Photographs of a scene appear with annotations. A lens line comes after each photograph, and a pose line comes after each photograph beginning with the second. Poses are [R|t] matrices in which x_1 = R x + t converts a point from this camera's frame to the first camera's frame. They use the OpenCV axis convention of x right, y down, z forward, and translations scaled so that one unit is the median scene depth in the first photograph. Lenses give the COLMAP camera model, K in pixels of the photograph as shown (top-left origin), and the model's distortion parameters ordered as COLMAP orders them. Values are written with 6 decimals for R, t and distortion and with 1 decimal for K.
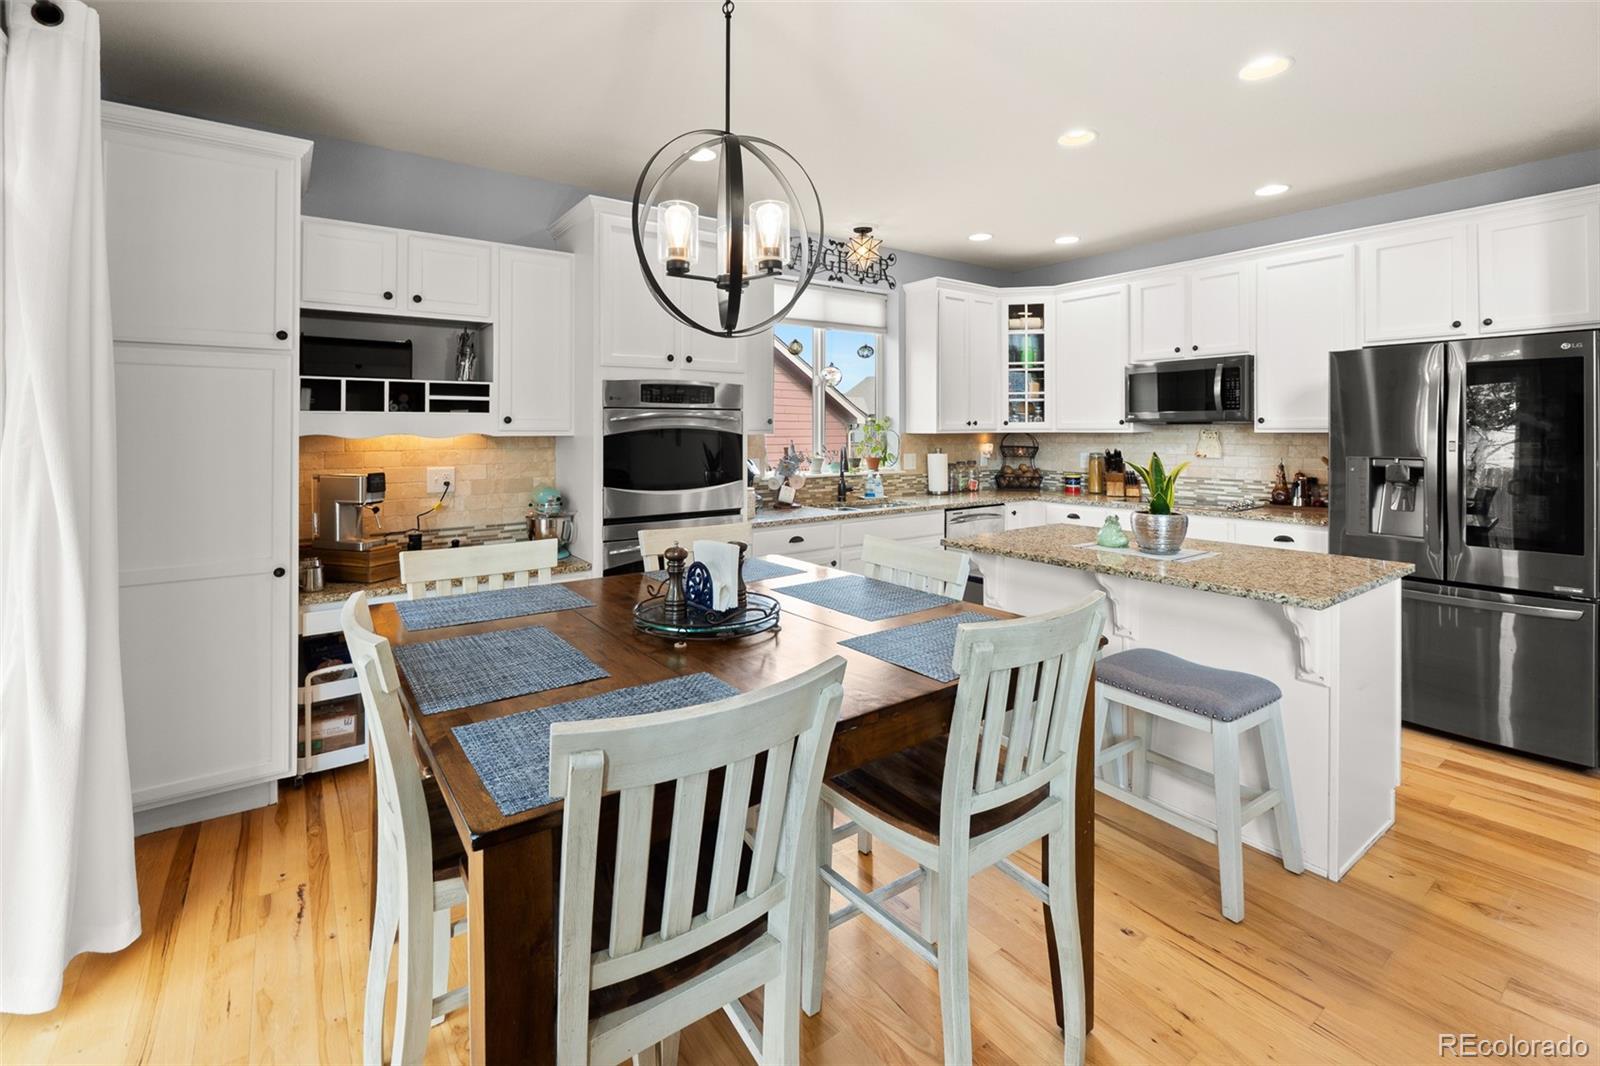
lens RADIAL K [[697.3, 0, 804.3], [0, 697.3, 431.5], [0, 0, 1]] dist [-0.002832, -0.000672]
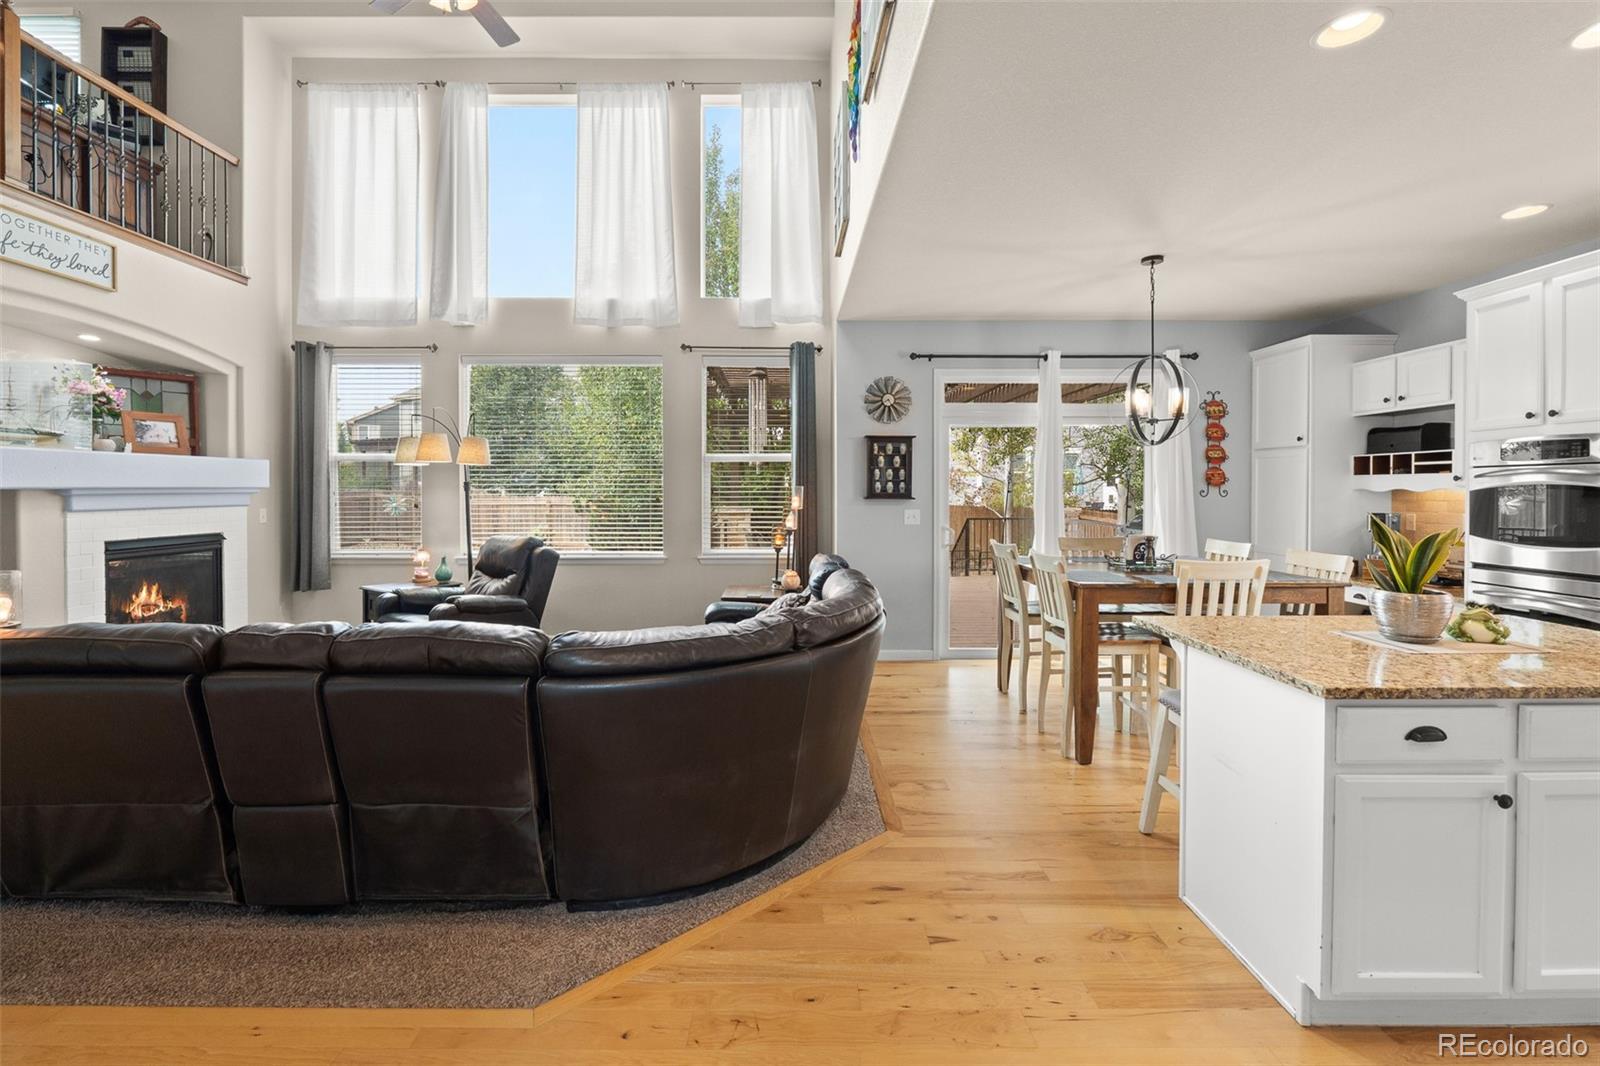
lens RADIAL K [[697.3, 0, 789.3], [0, 697.3, 490.5], [0, 0, 1]] dist [-0.002832, -0.000672]
pose [[-0.576662, 0.005470, -0.816965, 0.934619], [0.000400, 0.999979, 0.006413, -0.001708], [0.816983, 0.003371, -0.576652, 0.516741]]
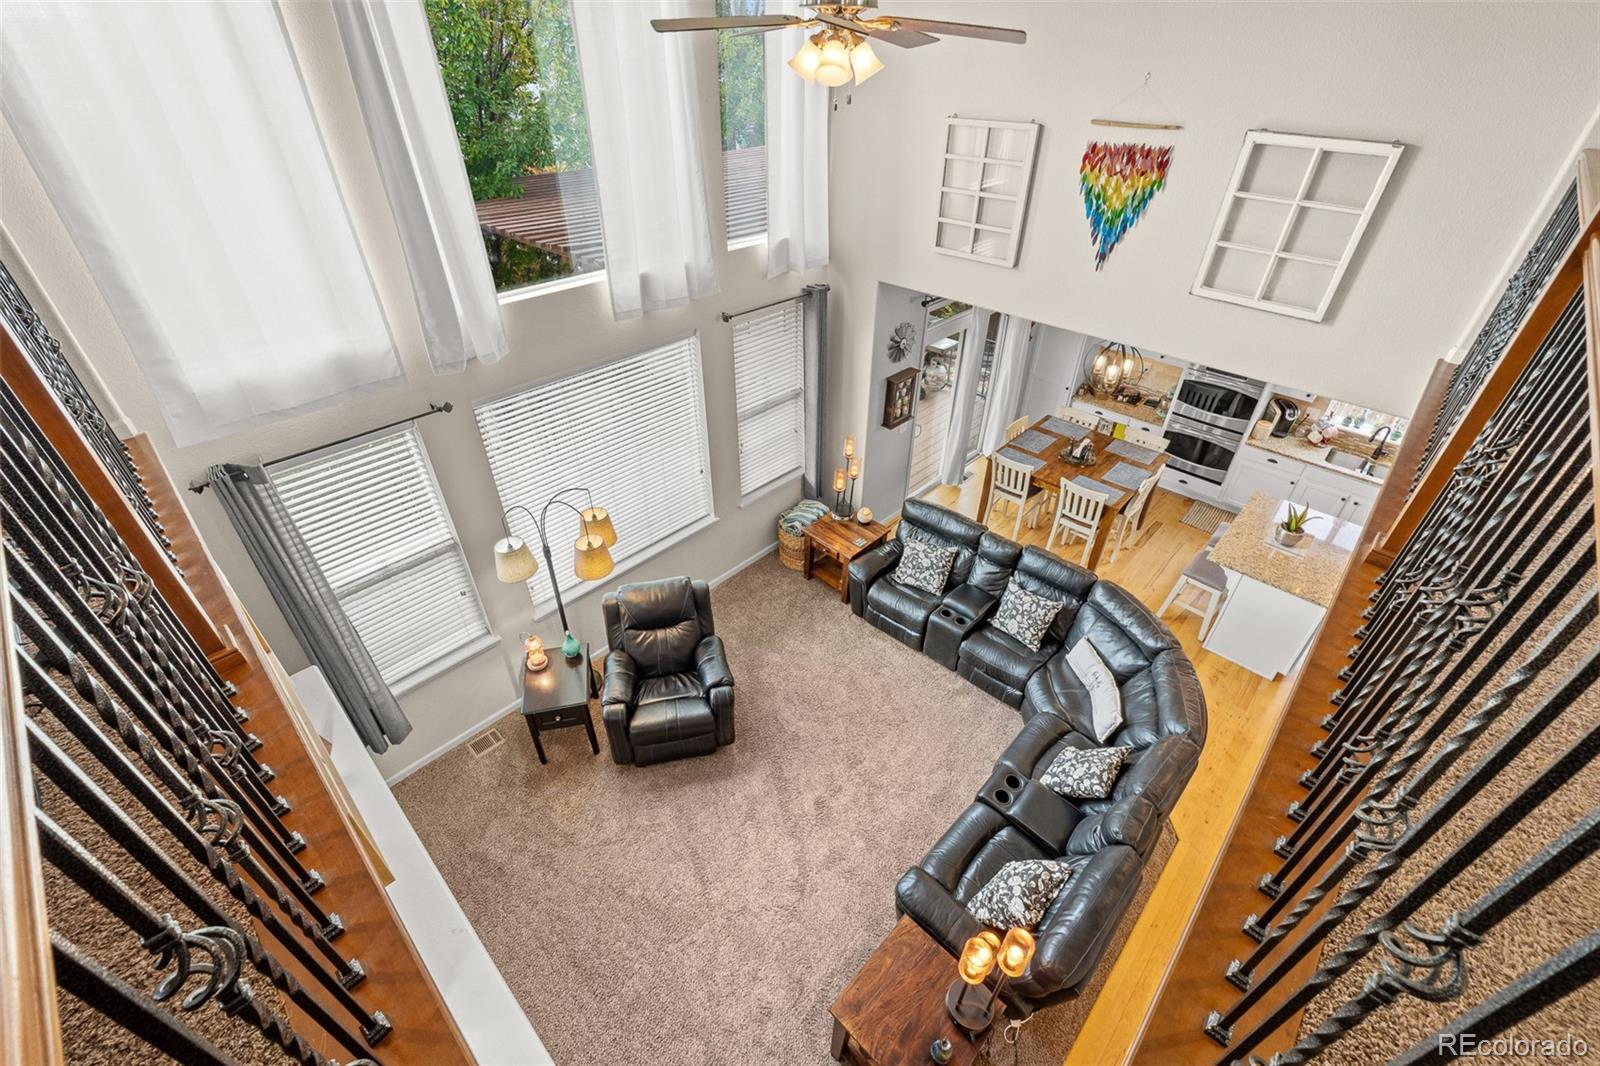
lens RADIAL K [[664.6, 0, 797.5], [0, 664.6, 538.2], [0, 0, 1]] dist [-0.011411, 0.000164]
pose [[0.182702, 0.586913, -0.788767, 1.091135], [-0.006703, 0.802996, 0.595947, -0.623976], [0.983146, -0.103594, 0.150643, -0.480149]]
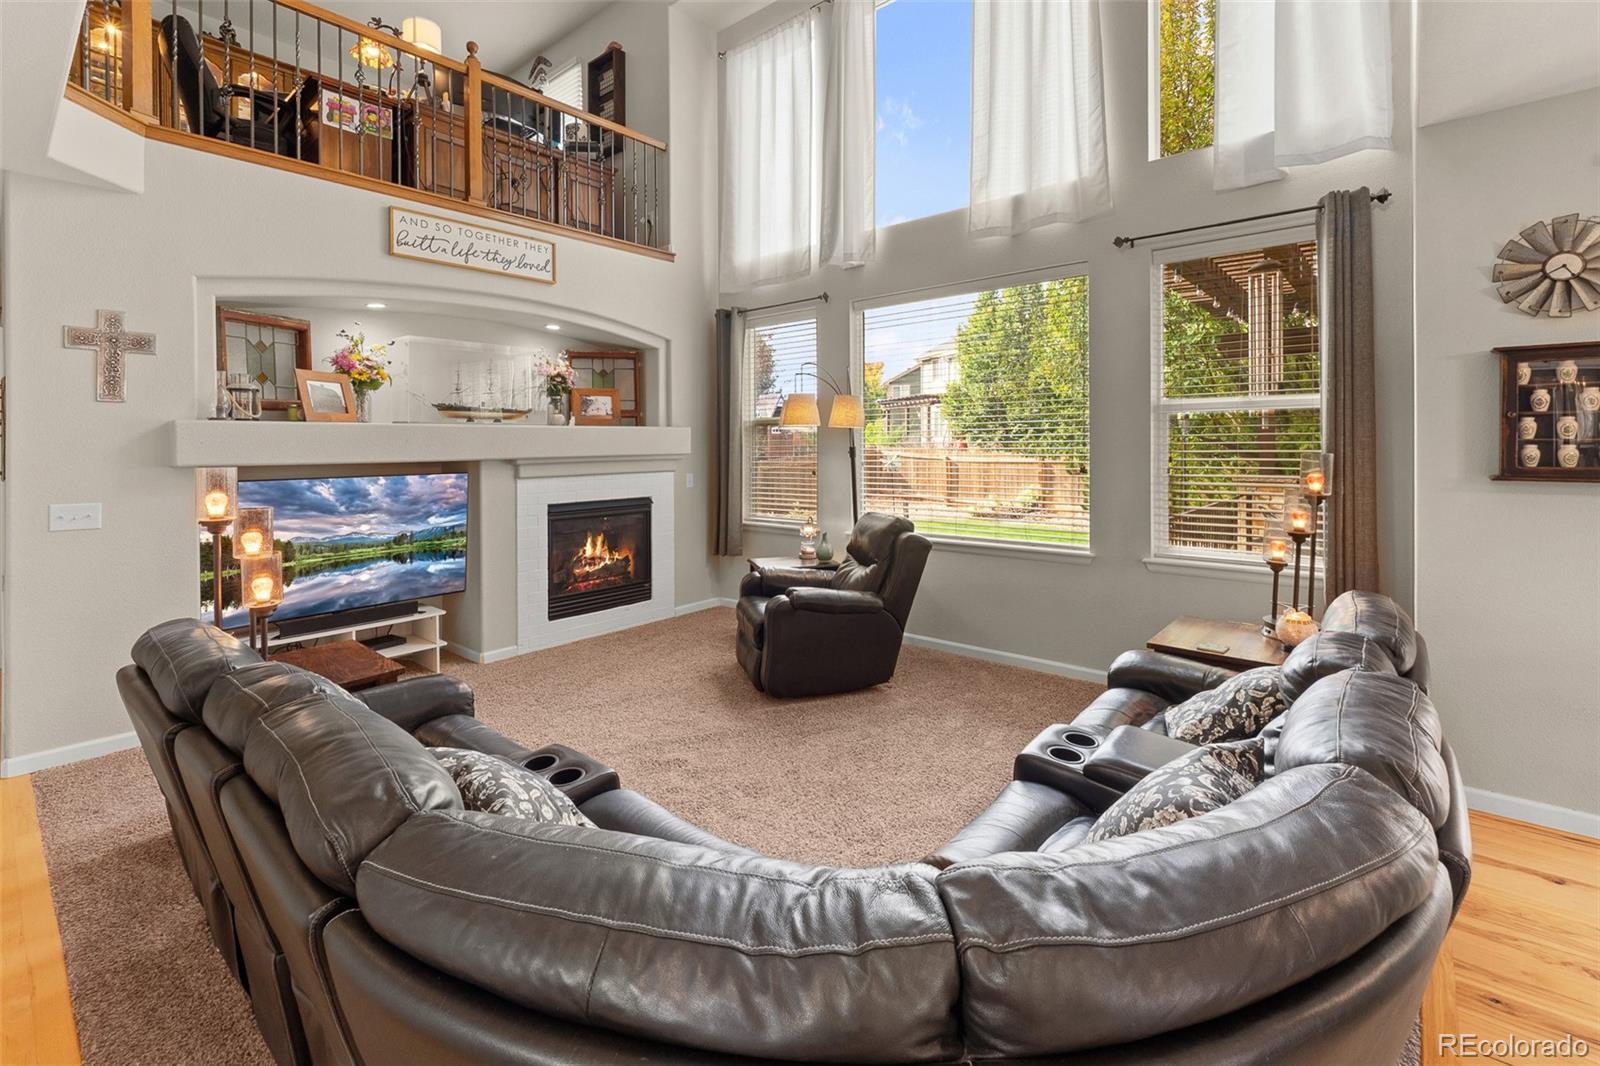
lens RADIAL K [[697.3, 0, 810.6], [0, 697.3, 450.0], [0, 0, 1]] dist [-0.002832, -0.000672]
pose [[-0.972087, 0.016119, -0.234065, 0.567628], [0.013343, 0.999821, 0.013441, -0.019585], [0.234239, 0.009942, -0.972128, 0.360222]]
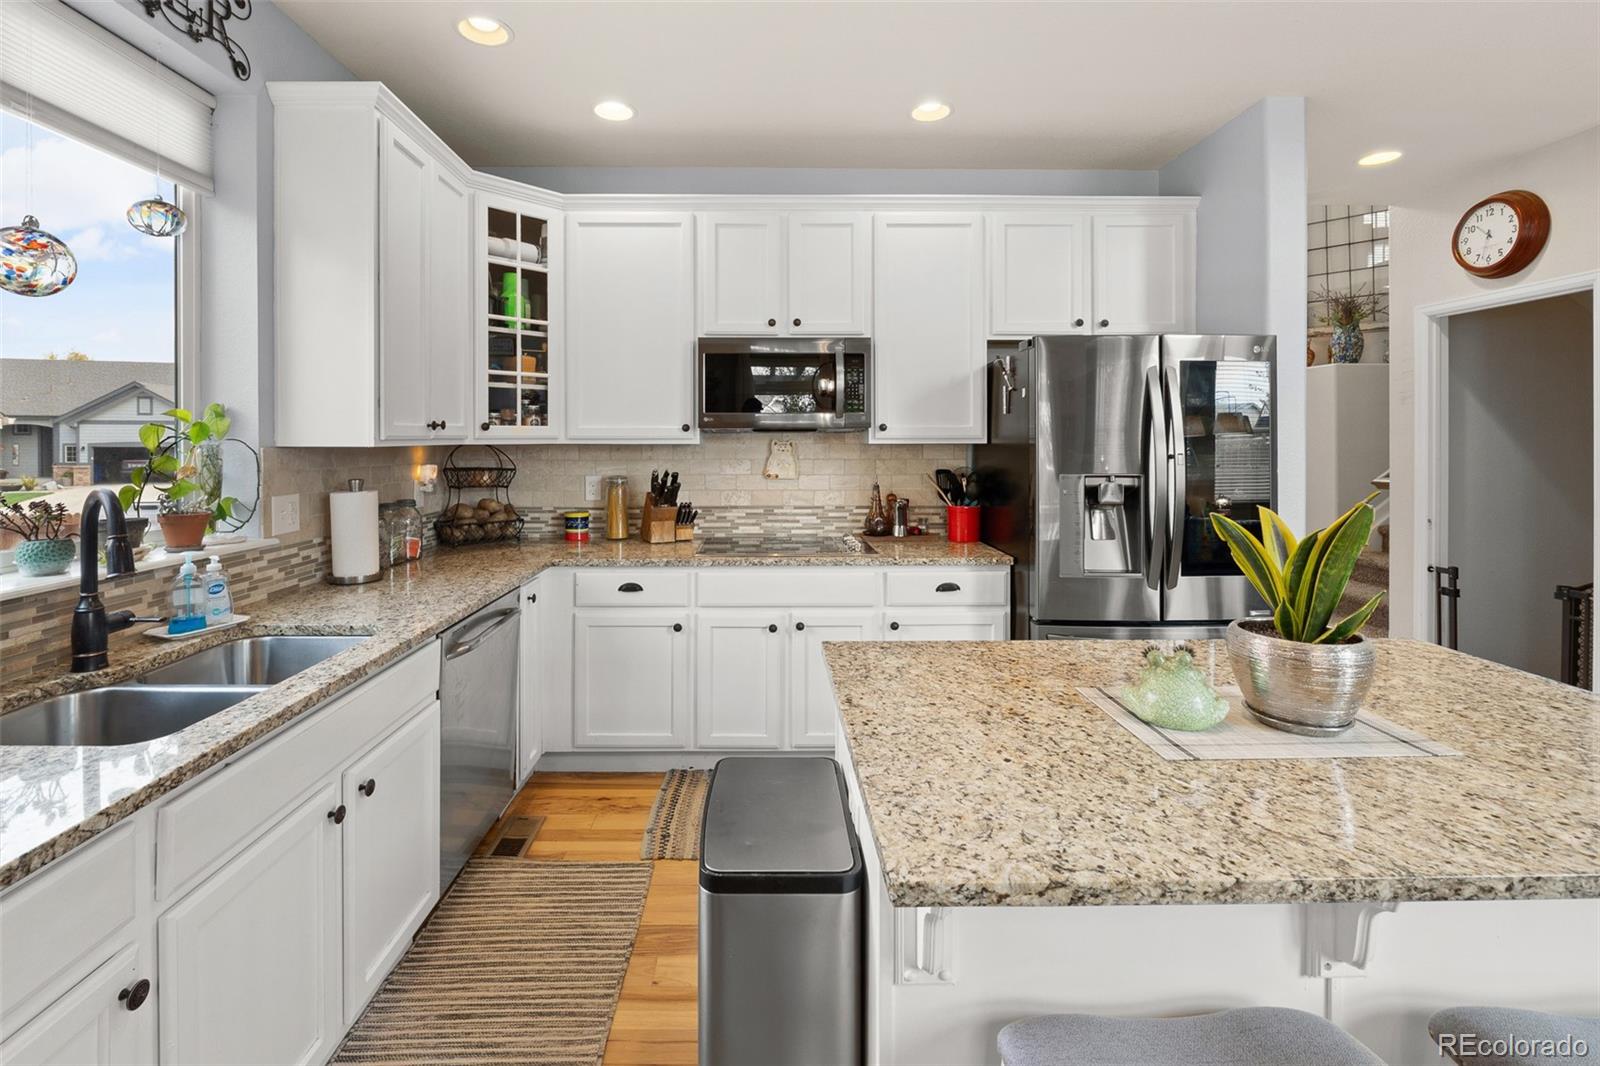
lens RADIAL K [[697.3, 0, 768.6], [0, 697.3, 443.3], [0, 0, 1]] dist [-0.002832, -0.000672]
pose [[0.588145, -0.001426, 0.808754, -0.017381], [0.002123, 0.999998, 0.000219, 0.000924], [-0.808753, 0.001589, 0.588147, 0.593246]]
